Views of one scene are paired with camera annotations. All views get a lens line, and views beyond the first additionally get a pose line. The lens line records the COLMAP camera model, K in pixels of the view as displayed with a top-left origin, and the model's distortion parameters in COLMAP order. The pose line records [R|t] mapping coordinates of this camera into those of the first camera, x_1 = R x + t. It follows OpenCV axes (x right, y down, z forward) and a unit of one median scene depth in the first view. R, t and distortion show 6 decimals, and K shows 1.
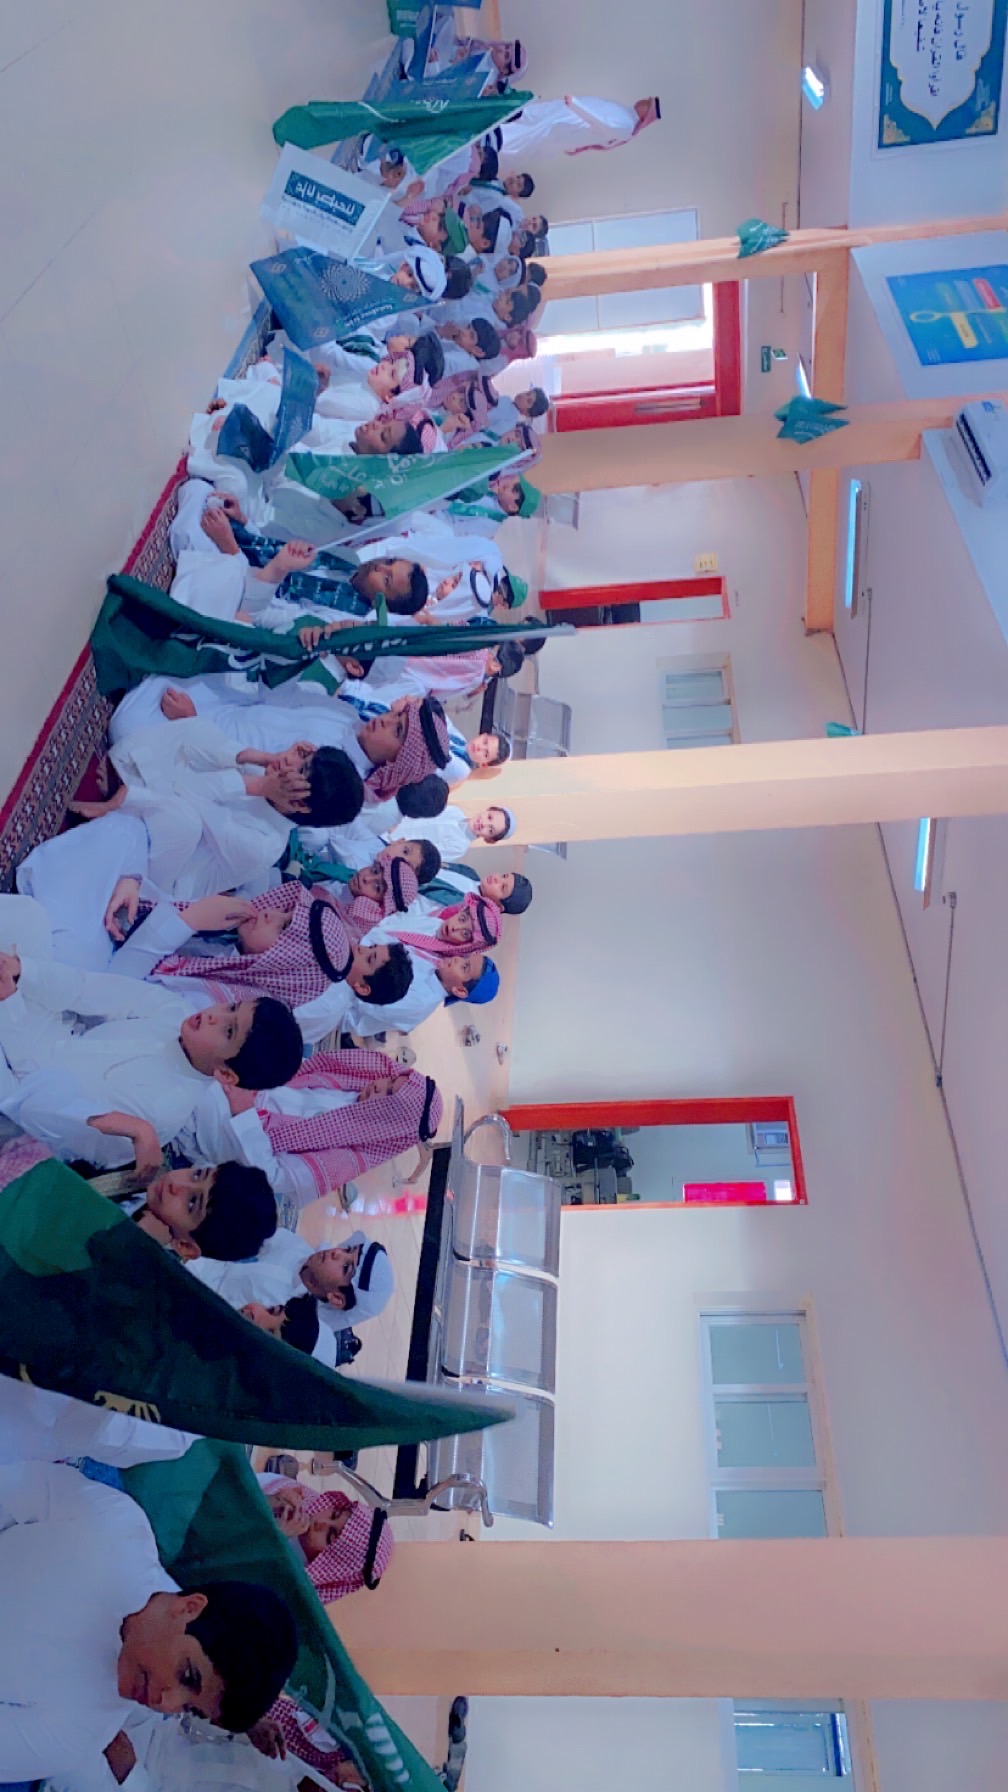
lens RADIAL K [[1433.4, 0, 504.3], [0, 1433.4, 896.1], [0, 0, 1]] dist [0.050631, -0.059954]
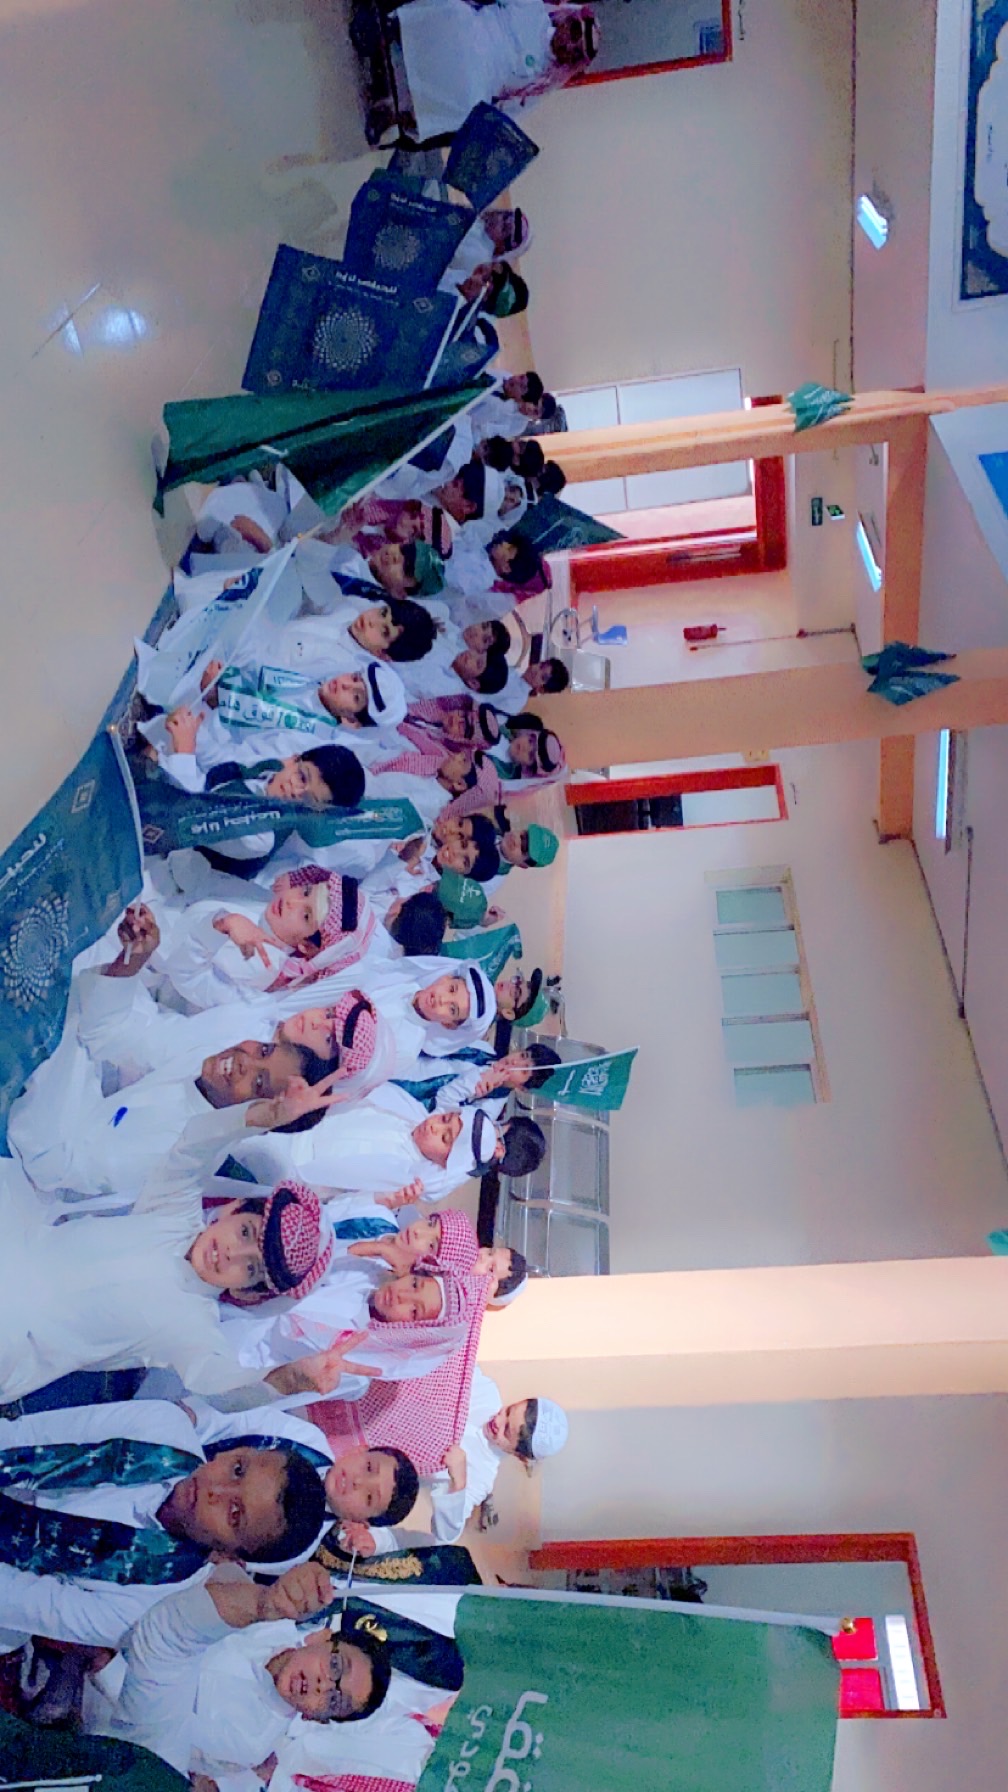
lens RADIAL K [[1433.4, 0, 512.5], [0, 1433.4, 901.2], [0, 0, 1]] dist [0.050631, -0.059954]
pose [[0.999527, -0.024530, -0.018574, 0.008590], [0.023726, 0.998821, -0.042346, -0.138172], [0.019591, 0.041885, 0.998930, 0.175920]]
